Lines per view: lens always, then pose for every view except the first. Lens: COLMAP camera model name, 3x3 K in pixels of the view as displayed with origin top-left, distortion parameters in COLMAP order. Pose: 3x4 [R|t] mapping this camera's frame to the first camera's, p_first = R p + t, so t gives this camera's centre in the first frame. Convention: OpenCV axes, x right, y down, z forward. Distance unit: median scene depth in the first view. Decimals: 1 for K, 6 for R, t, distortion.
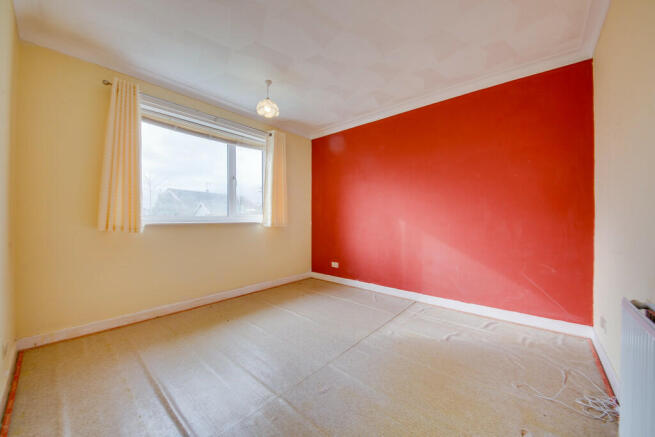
lens RADIAL K [[232.2, 0, 332.1], [0, 232.2, 219.1], [0, 0, 1]] dist [0.014692, -0.017962]
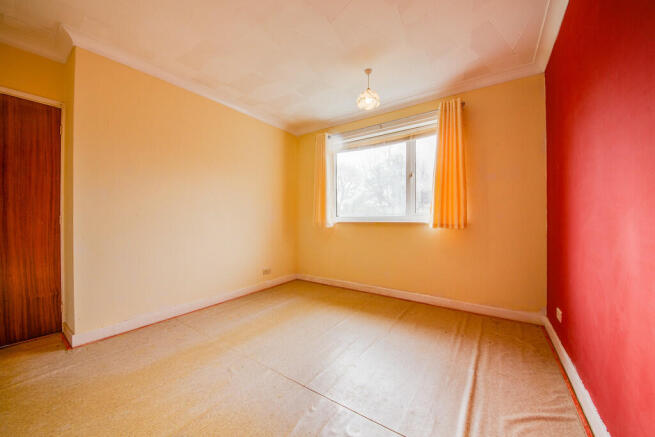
lens RADIAL K [[232.2, 0, 332.1], [0, 232.2, 219.1], [0, 0, 1]] dist [0.014692, -0.017962]
pose [[0.126016, 0.000331, -0.992028, 0.547473], [0.003162, 0.999995, 0.000735, 0.000677], [0.992023, -0.003230, 0.126014, 0.639668]]
